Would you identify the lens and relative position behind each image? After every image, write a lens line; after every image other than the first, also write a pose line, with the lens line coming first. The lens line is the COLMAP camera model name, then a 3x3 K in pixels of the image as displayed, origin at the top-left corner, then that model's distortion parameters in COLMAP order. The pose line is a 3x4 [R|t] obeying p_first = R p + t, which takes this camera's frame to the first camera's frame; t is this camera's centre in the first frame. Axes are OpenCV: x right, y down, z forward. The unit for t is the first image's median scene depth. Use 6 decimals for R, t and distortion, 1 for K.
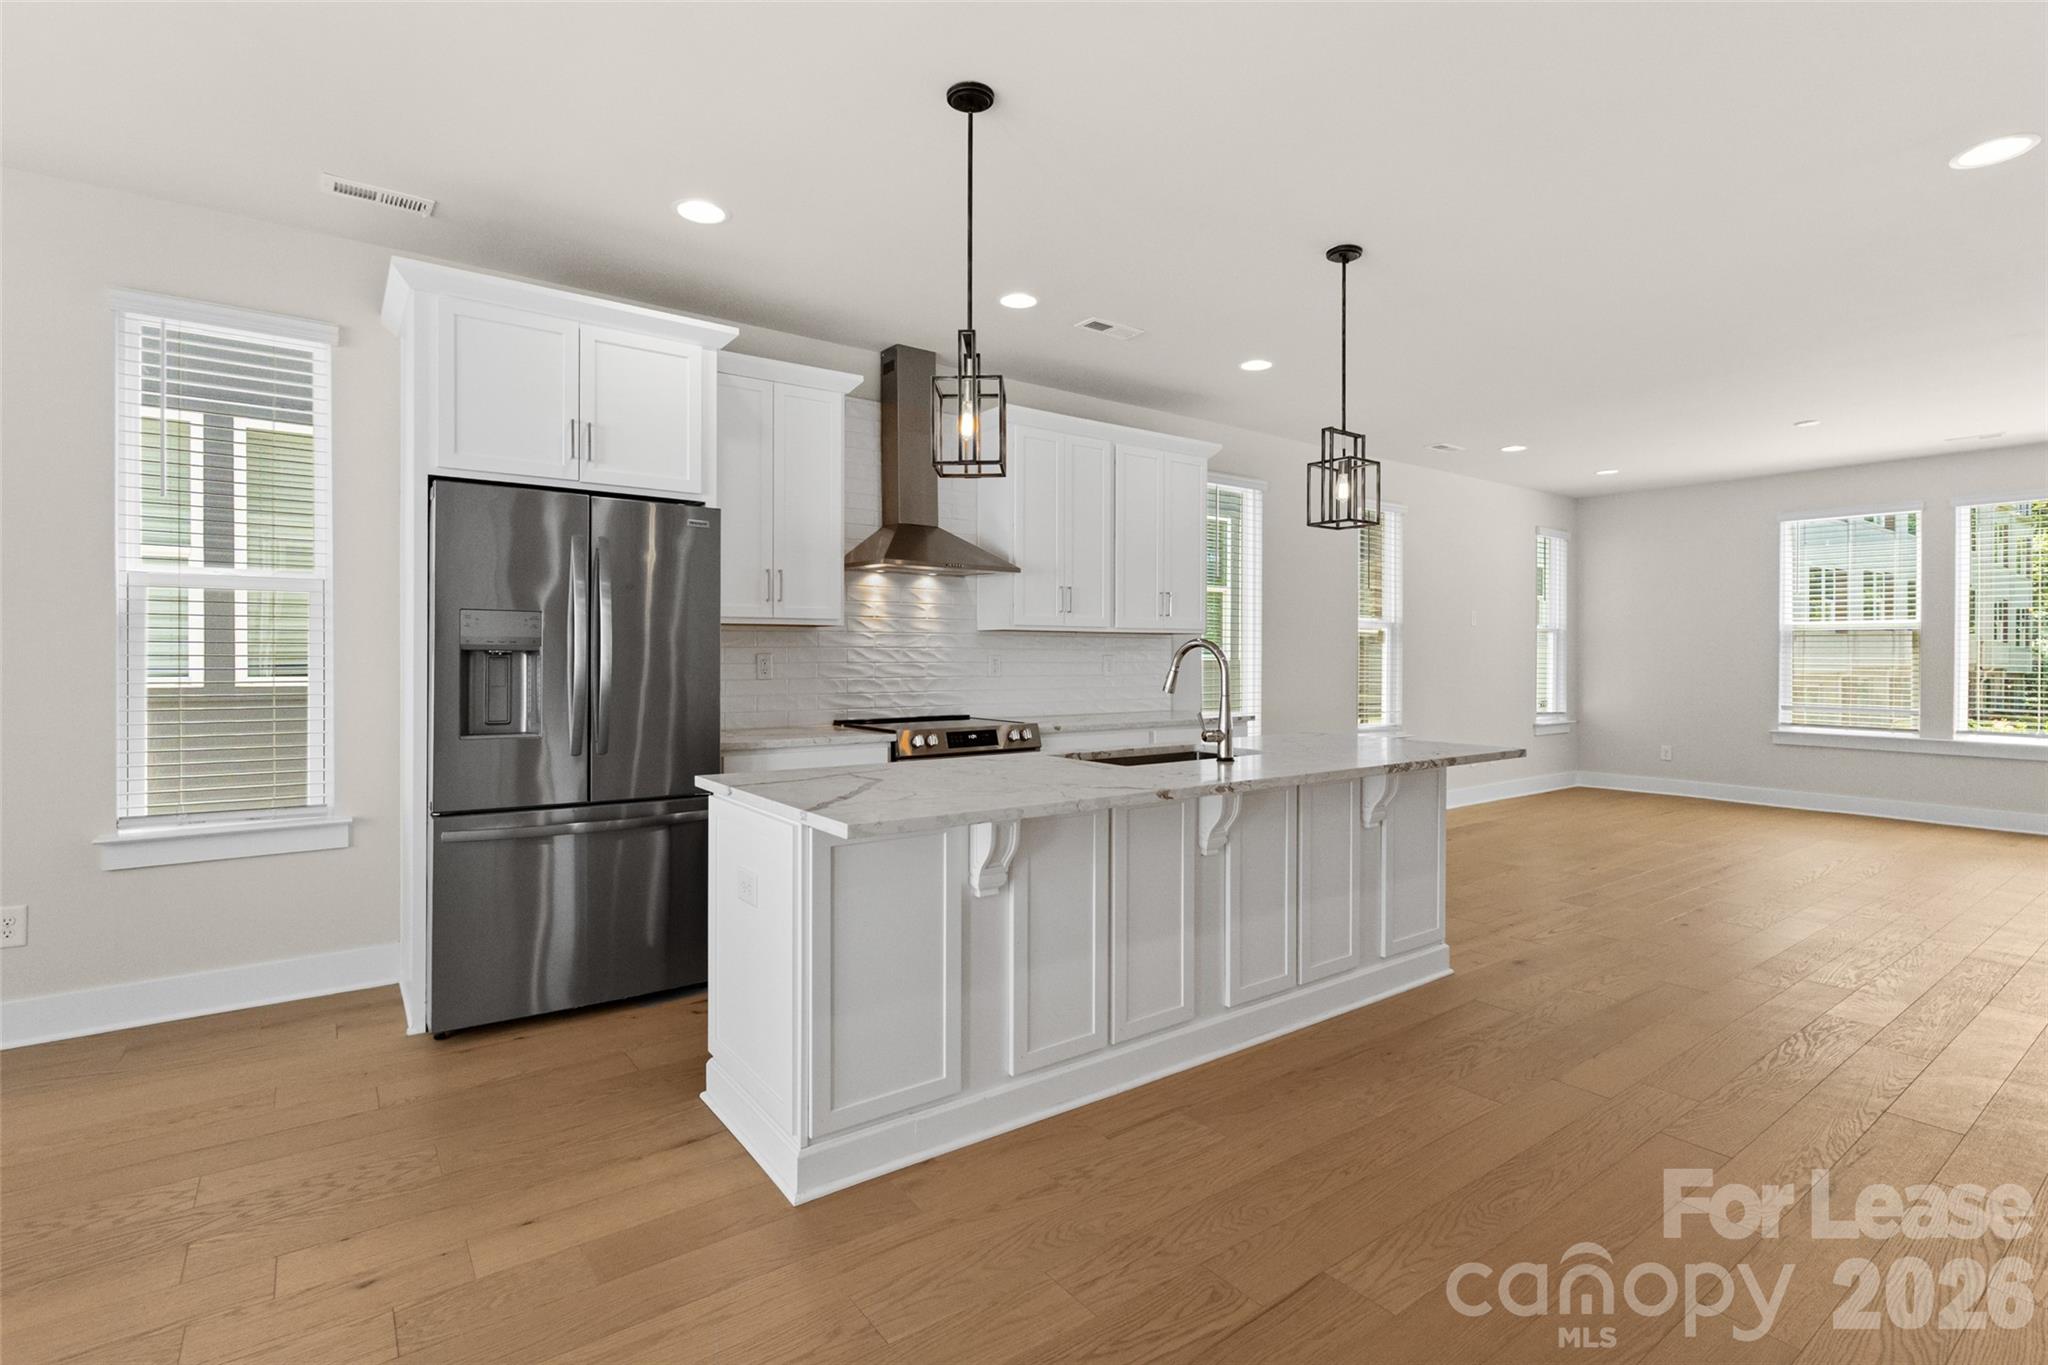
lens RADIAL K [[956.3, 0, 1025.7], [0, 956.3, 663.7], [0, 0, 1]] dist [-0.008479, 0.000273]
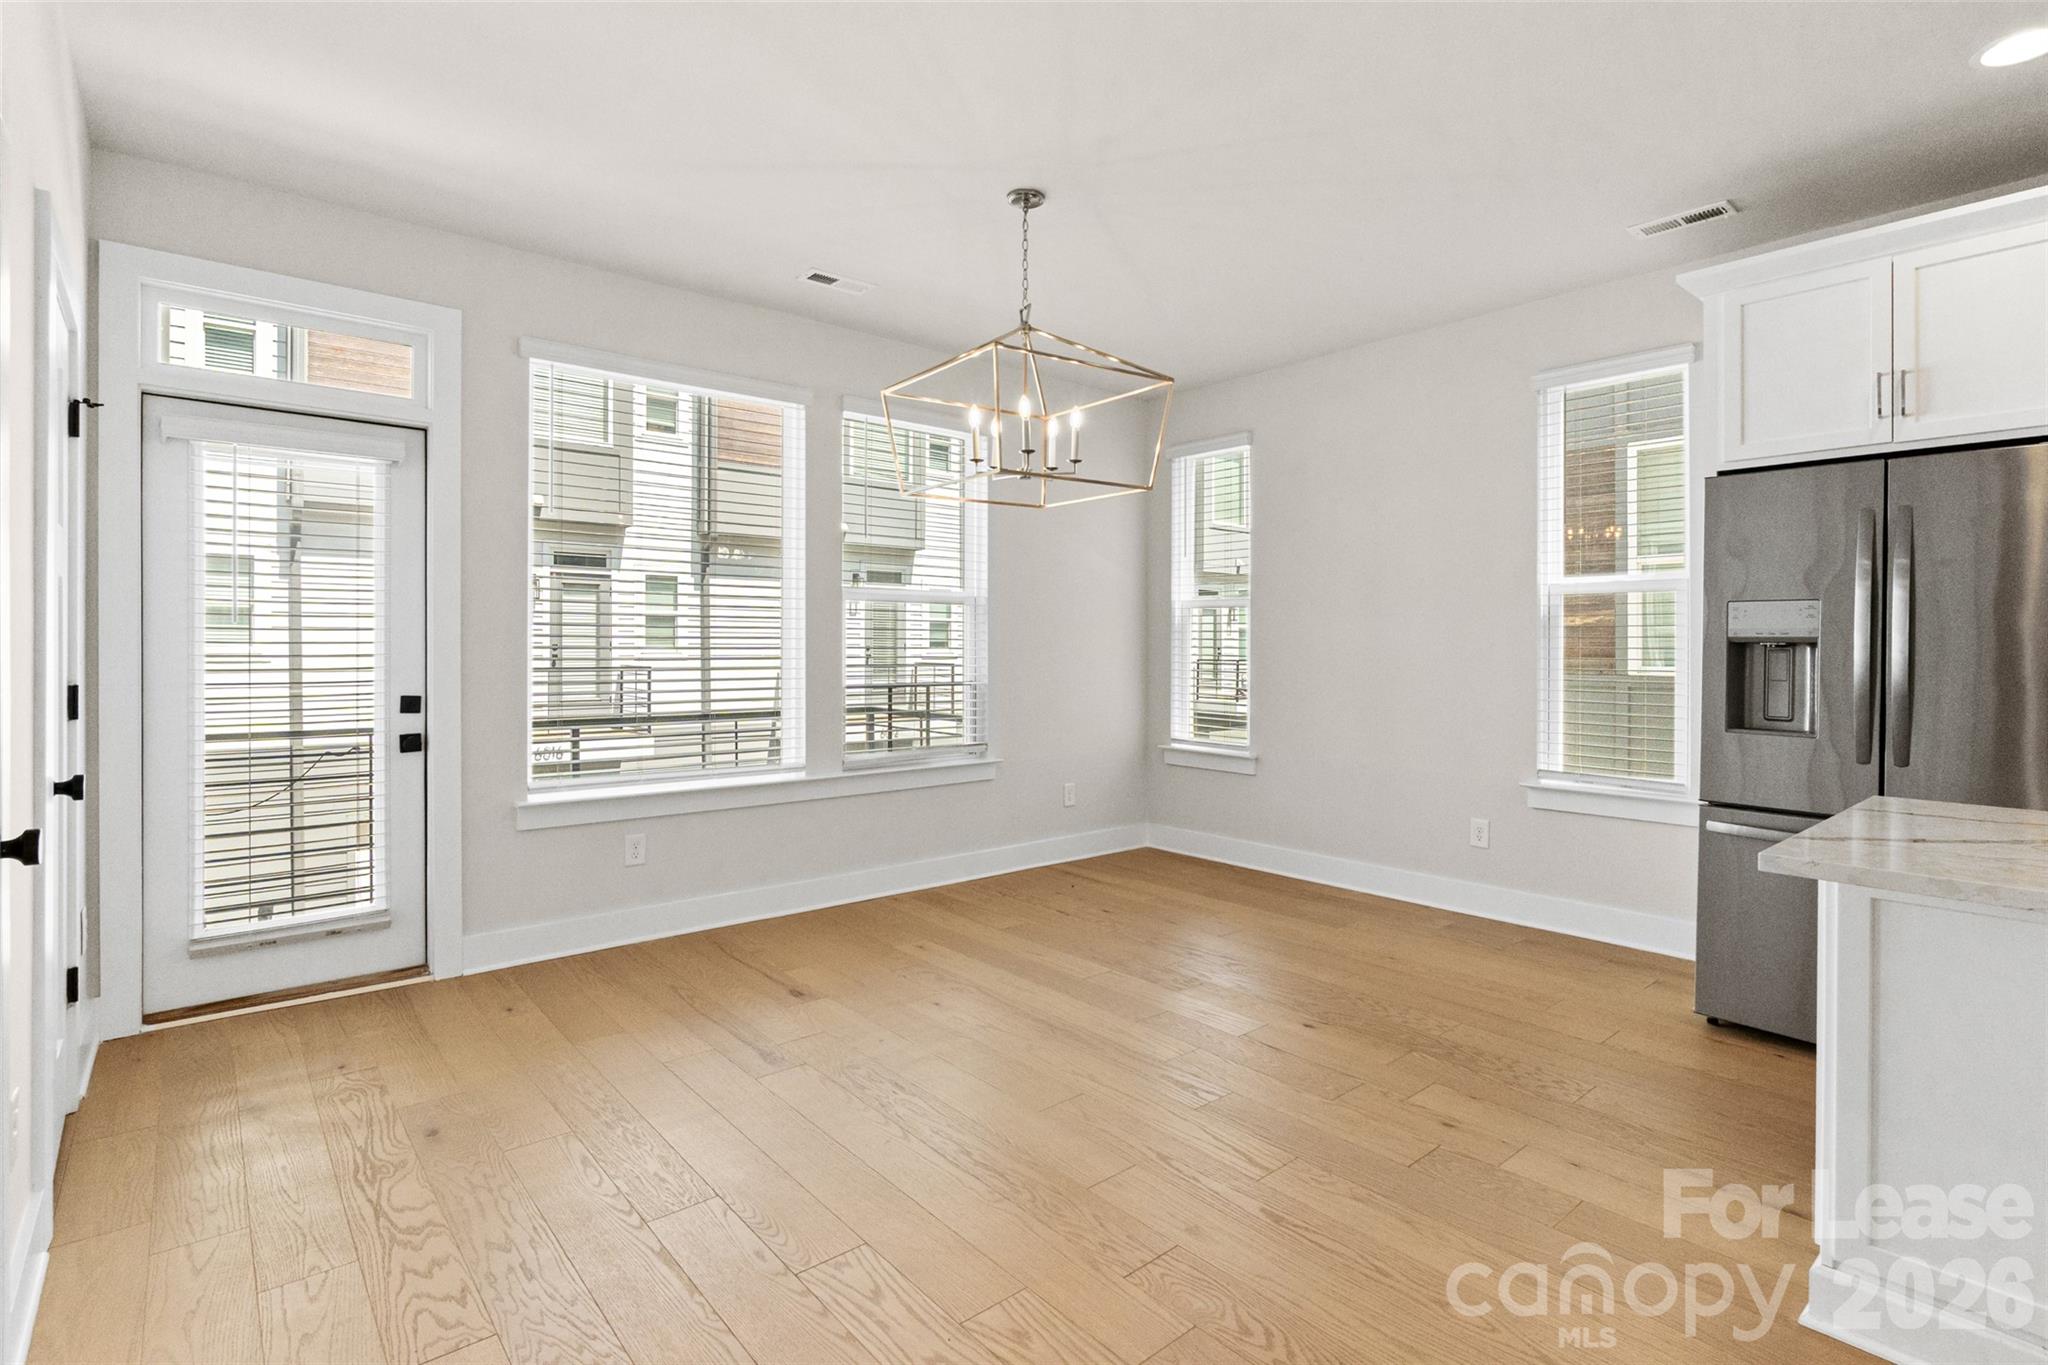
lens RADIAL K [[980.0, 0, 1034.3], [0, 980.0, 655.0], [0, 0, 1]] dist [-0.003019, -0.000362]
pose [[0.072619, 0.007743, -0.997330, 0.247202], [-0.008856, 0.999935, 0.007119, -0.001691], [0.997320, 0.008315, 0.072683, 0.128216]]
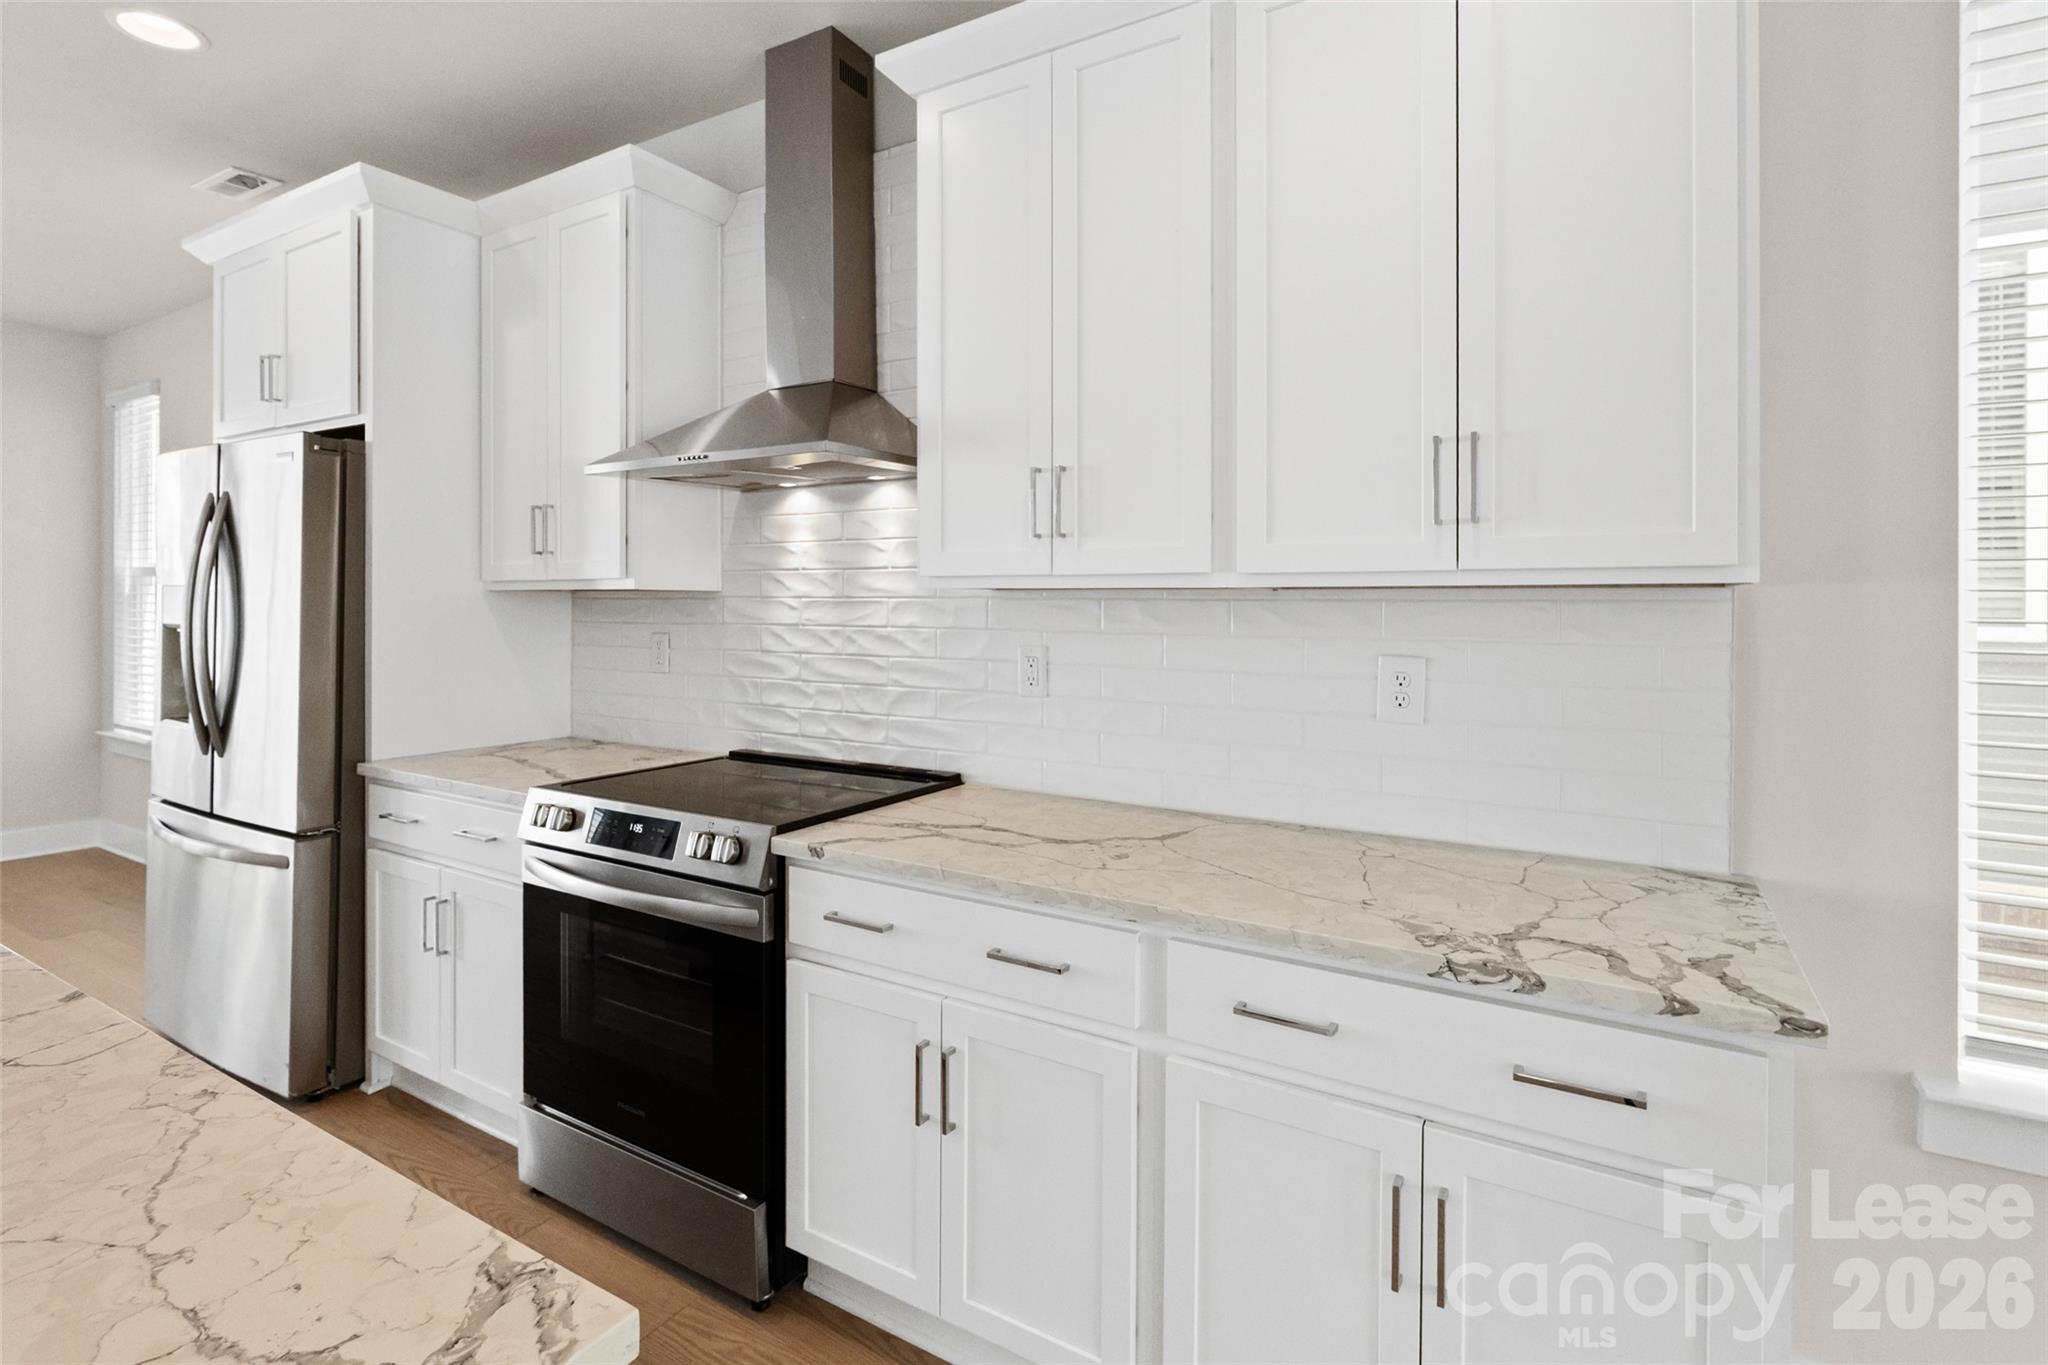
lens RADIAL K [[972.1, 0, 1020.0], [0, 972.1, 605.6], [0, 0, 1]] dist [-0.009116, -0.000291]
pose [[0.392373, 0.001201, -0.919805, 0.409405], [-0.010521, 0.999940, -0.003182, -0.028326], [0.919746, 0.010925, 0.392362, 0.914327]]
